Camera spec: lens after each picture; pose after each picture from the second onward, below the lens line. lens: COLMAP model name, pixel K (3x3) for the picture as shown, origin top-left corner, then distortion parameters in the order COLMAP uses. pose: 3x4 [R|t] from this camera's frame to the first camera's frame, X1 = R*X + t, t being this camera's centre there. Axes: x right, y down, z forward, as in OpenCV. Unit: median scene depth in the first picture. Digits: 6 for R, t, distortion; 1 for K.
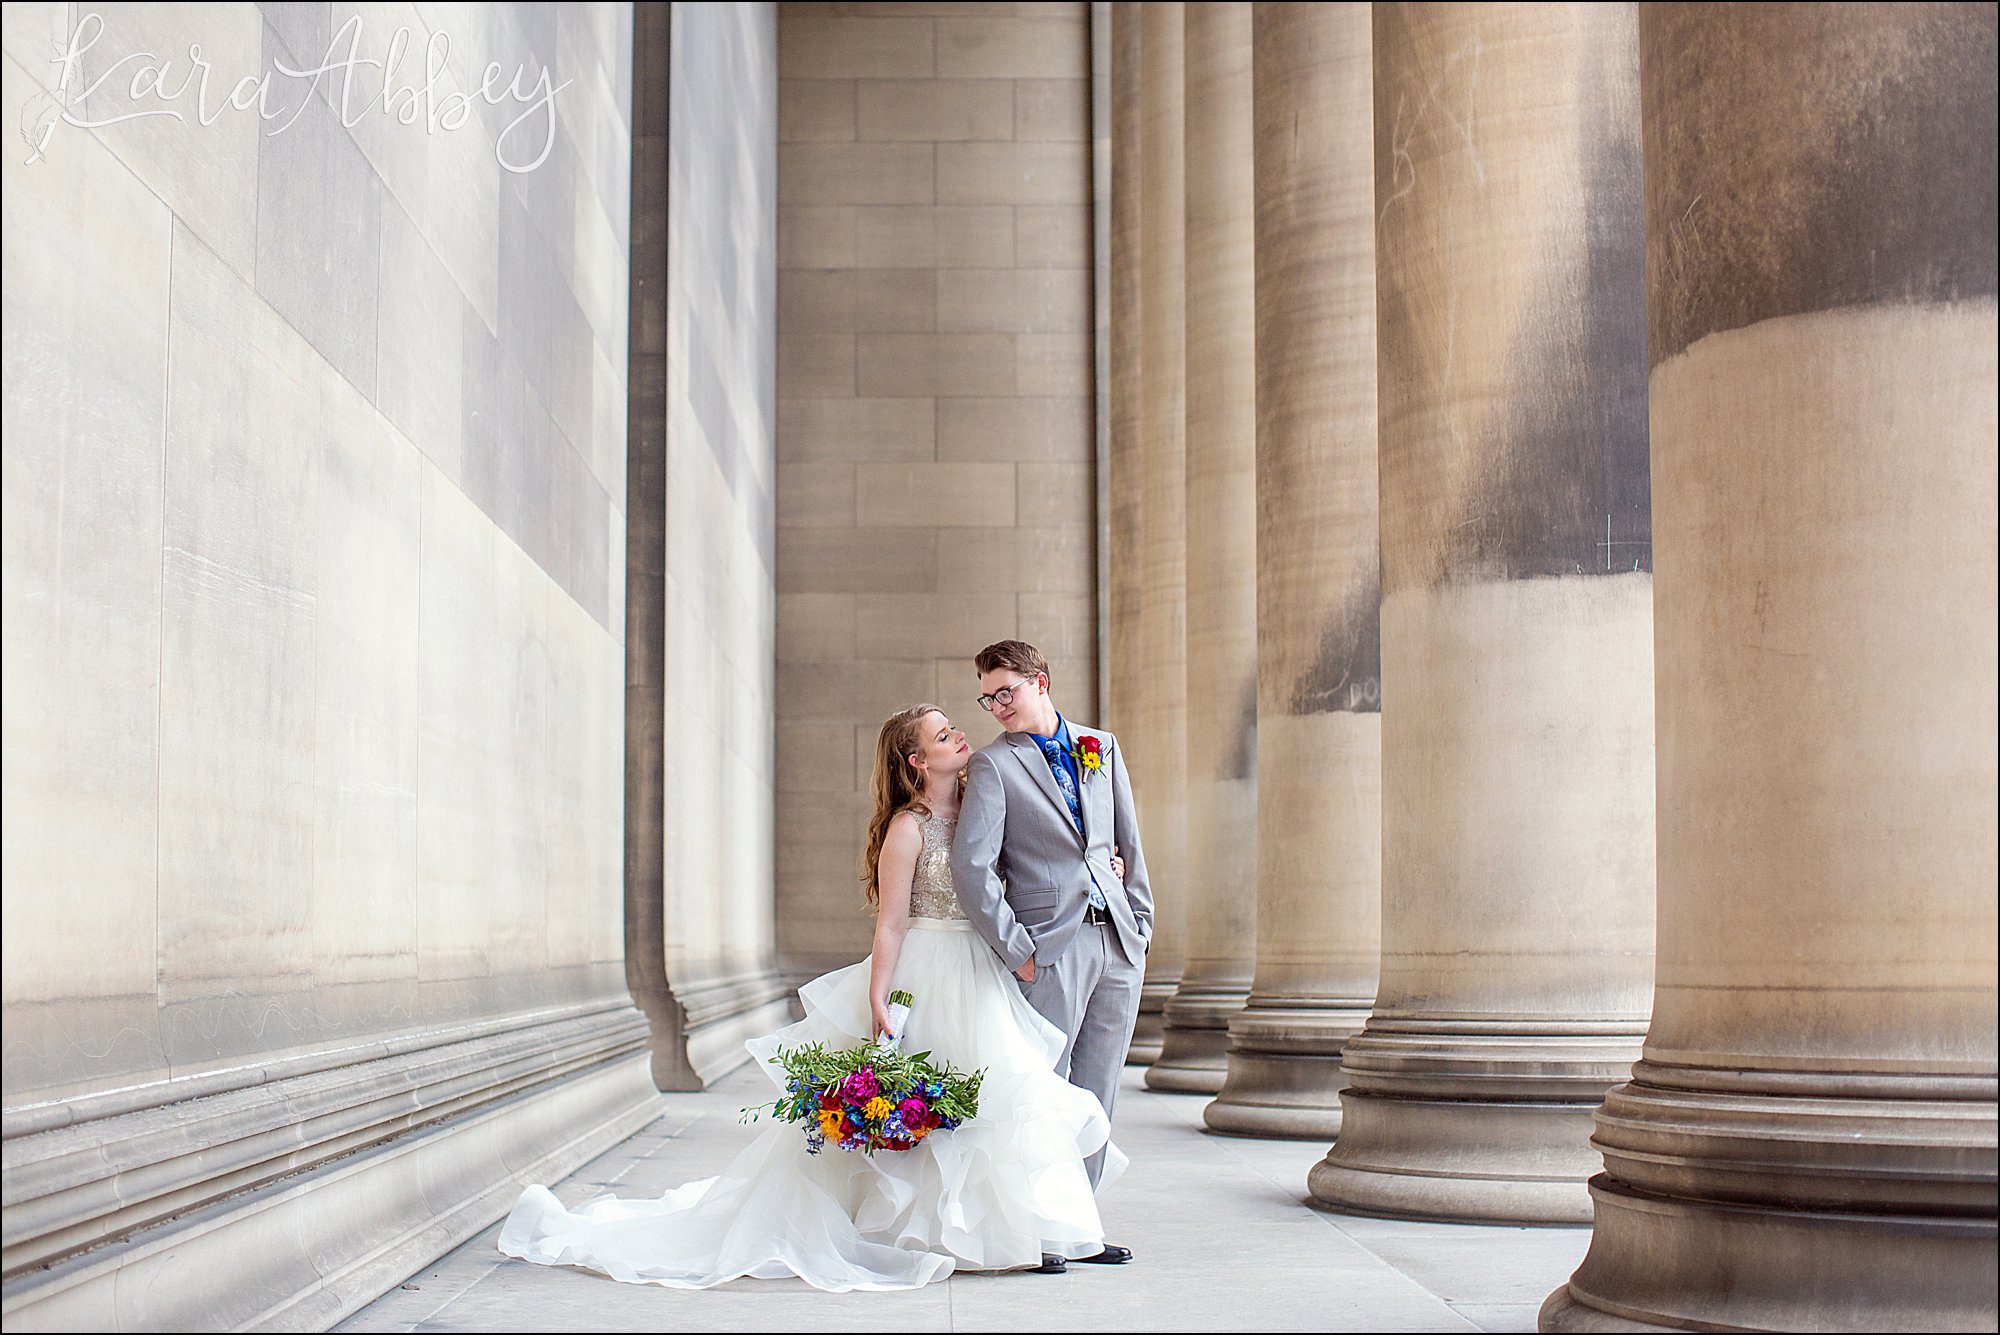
lens RADIAL K [[2862.6, 0, 1000.0], [0, 2862.6, 667.5], [0, 0, 1]] dist [-0.200527, 0.395763]
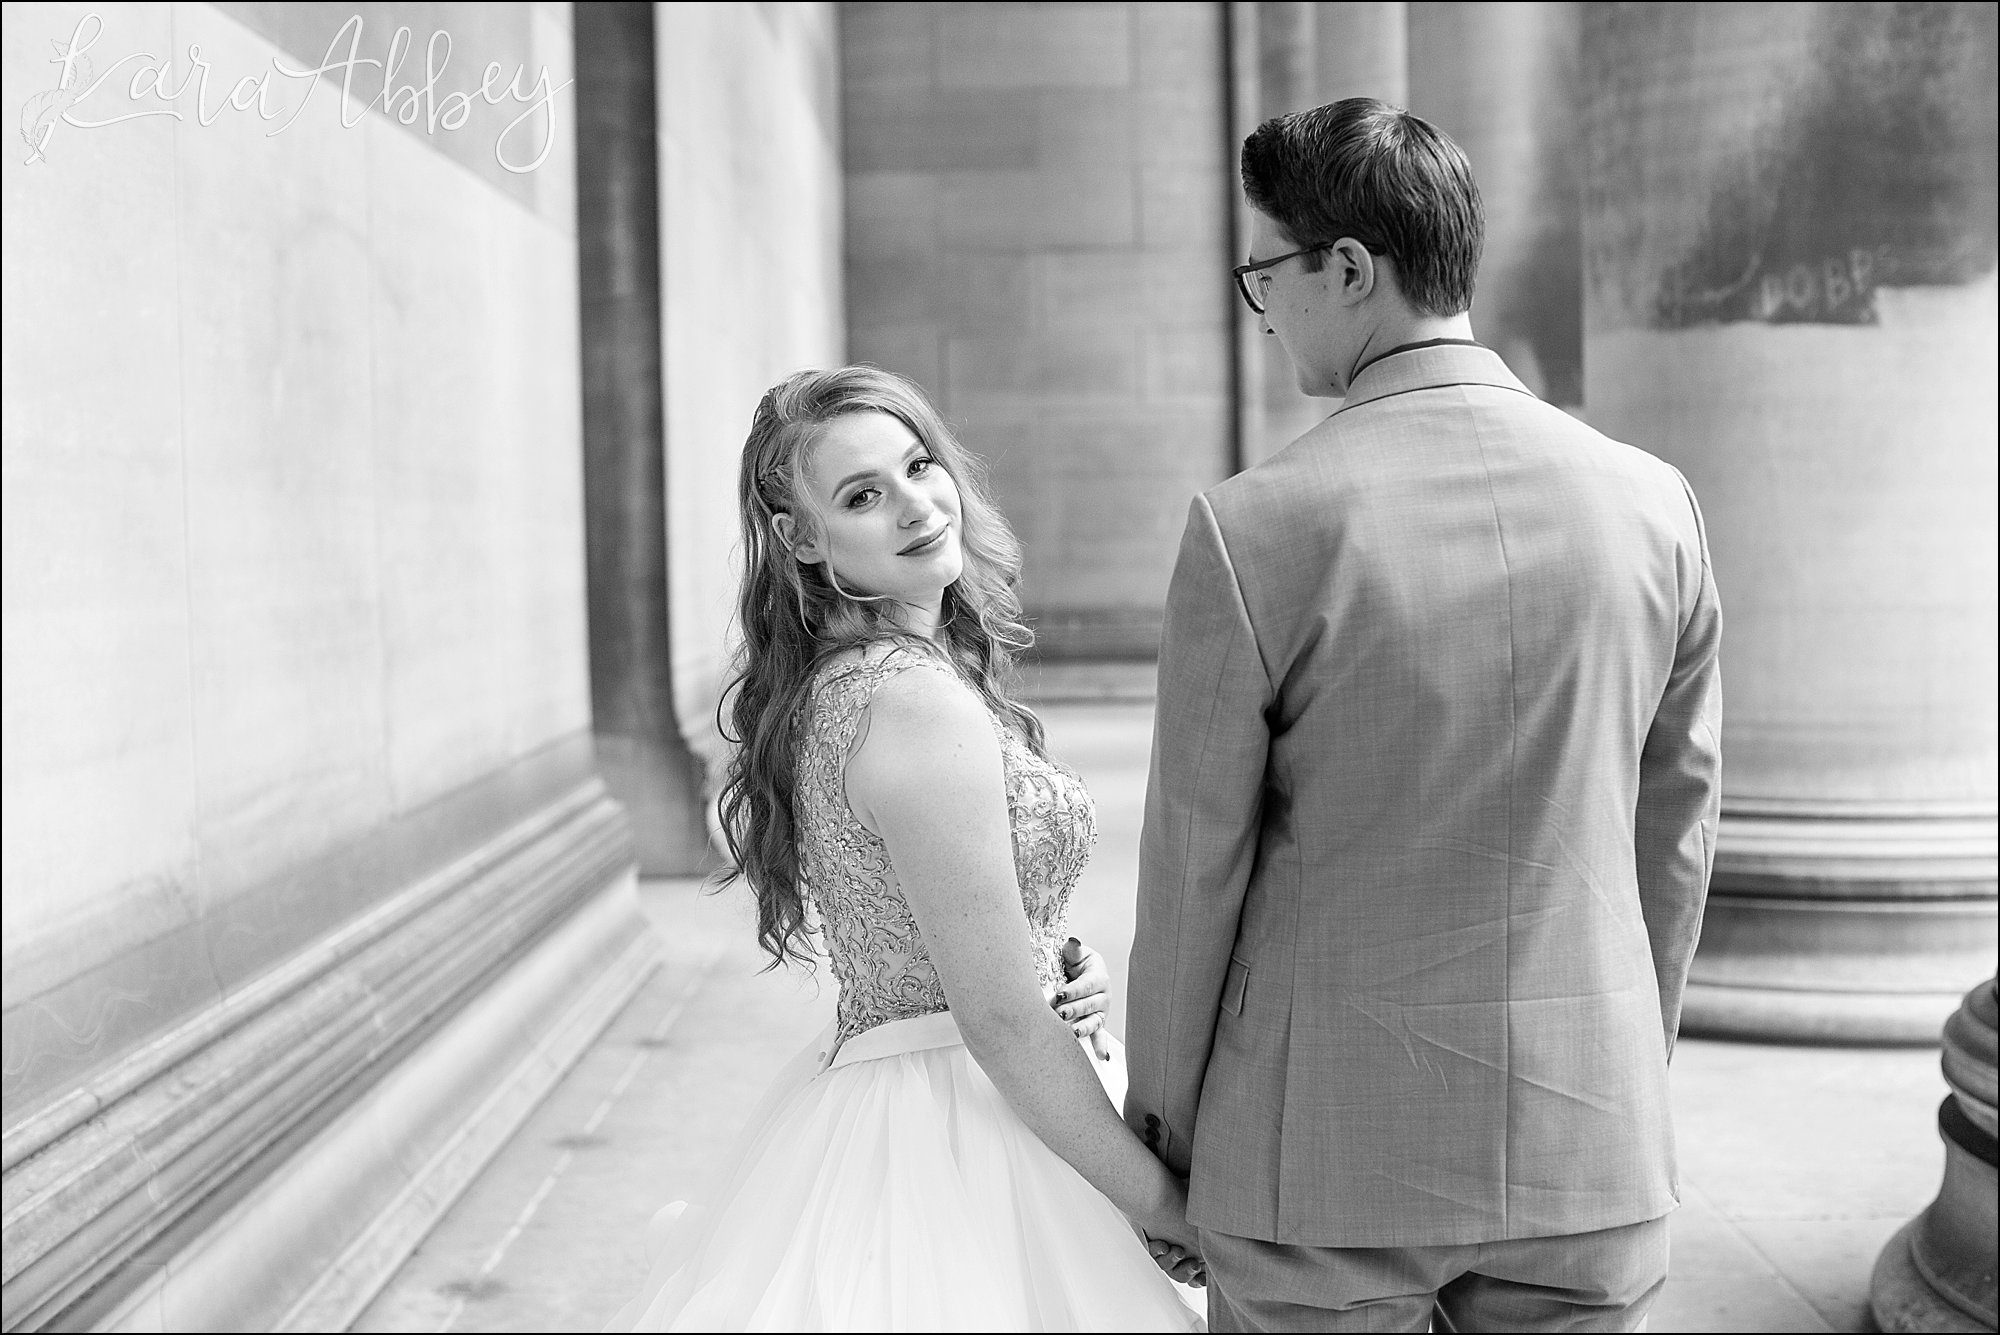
lens RADIAL K [[2892.9, 0, 1000.0], [0, 2892.9, 667.5], [0, 0, 1]] dist [-0.132061, 0.094367]
pose [[0.999305, -0.016133, -0.033614, -0.016405], [0.020666, 0.990050, 0.139188, 0.000028], [0.031034, -0.139786, 0.989695, 0.357020]]
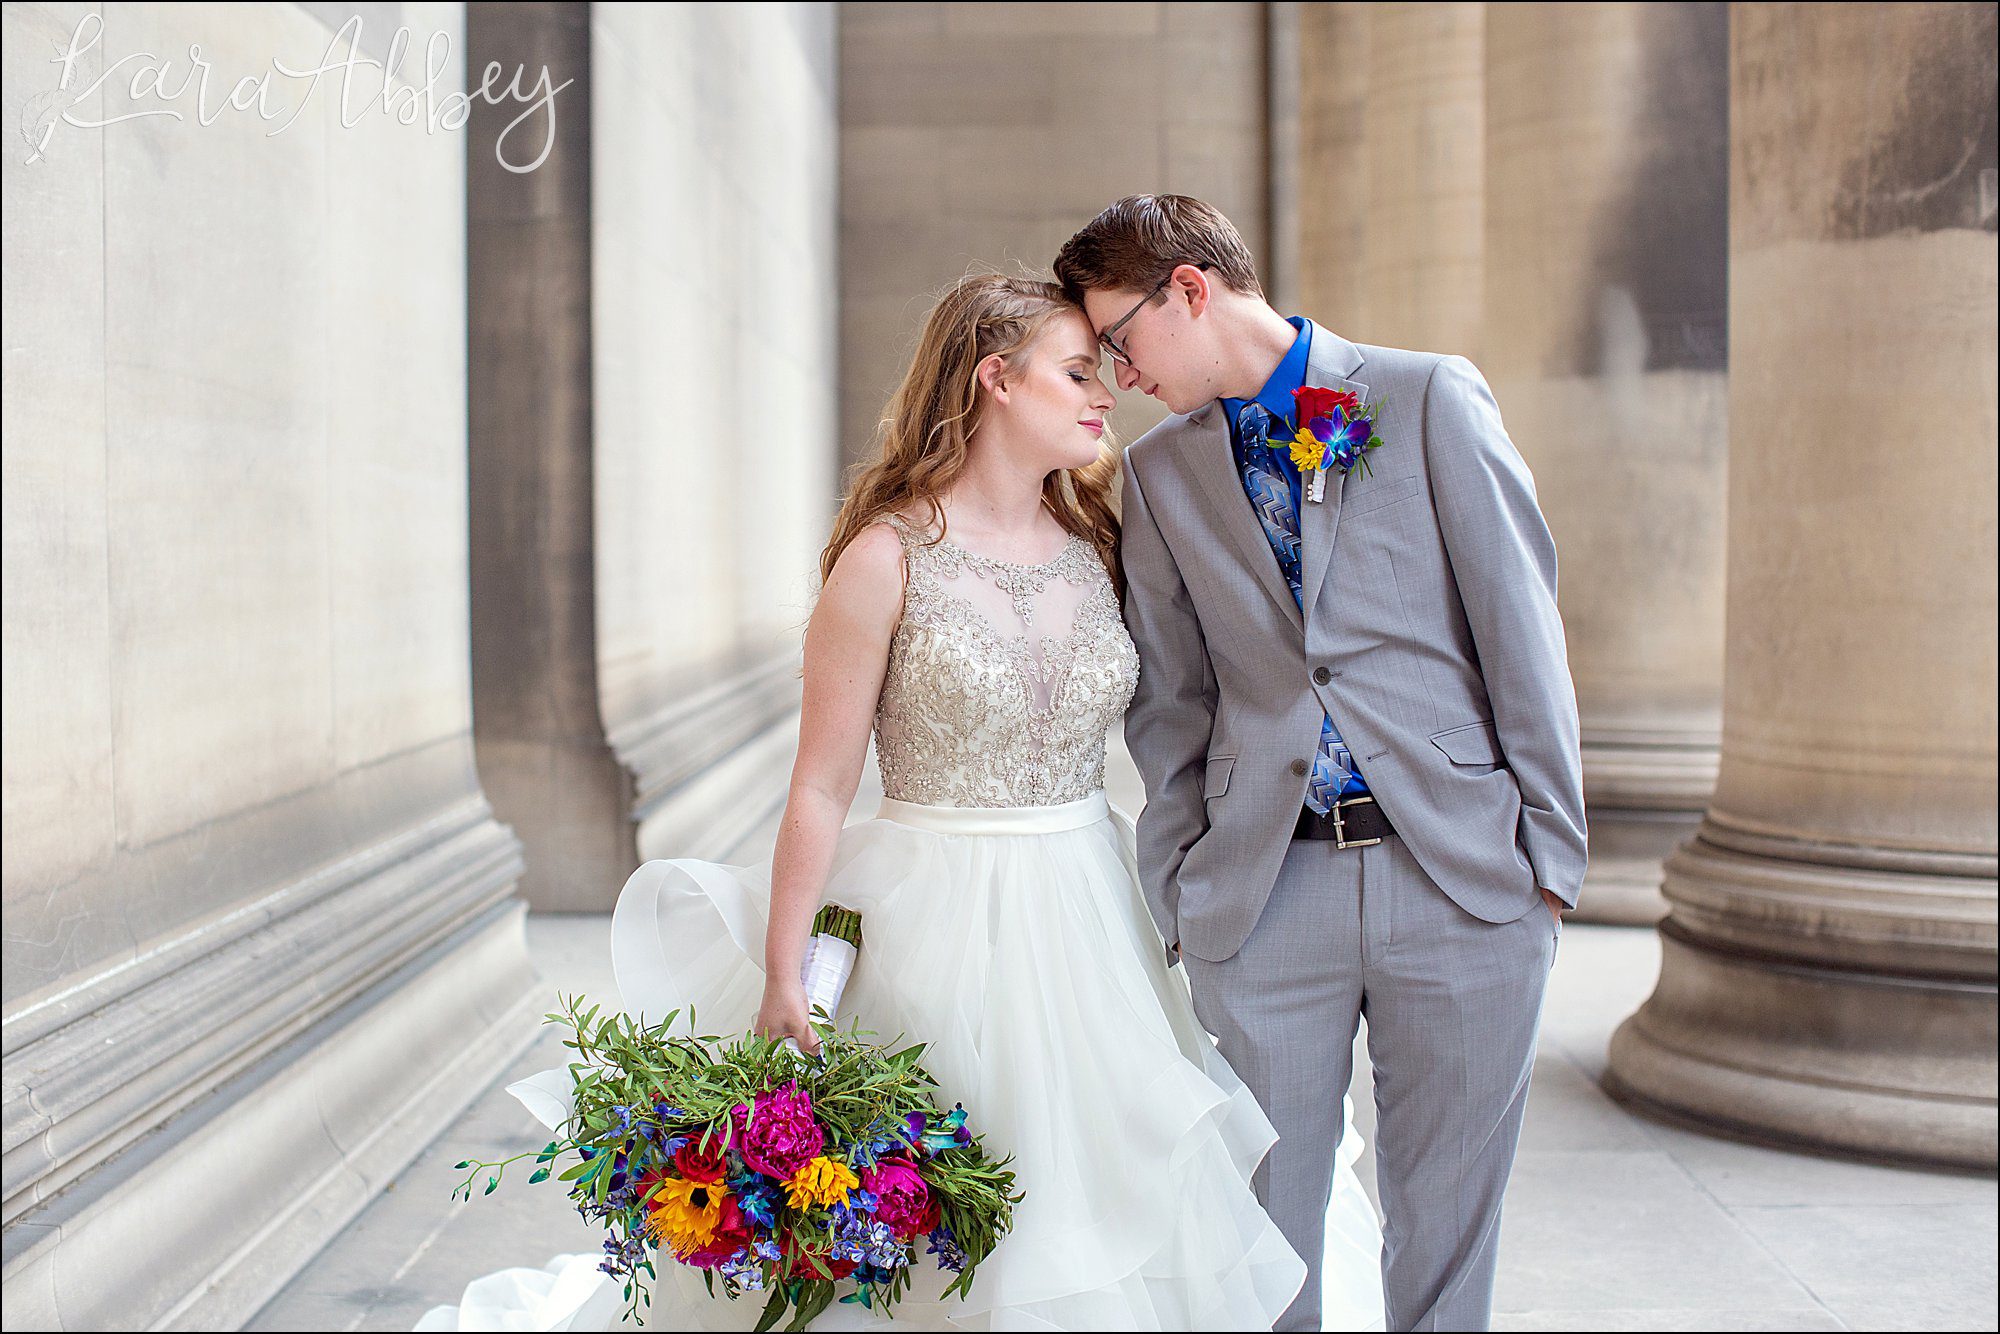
lens RADIAL K [[2984.0, 0, 961.0], [0, 2984.0, 670.5], [0, 0, 1]] dist [-0.211980, 0.392572]
pose [[0.998739, 0.001525, -0.050184, -0.015375], [0.005329, 0.990674, 0.136152, 0.018963], [0.049924, -0.136248, 0.989416, 0.473154]]
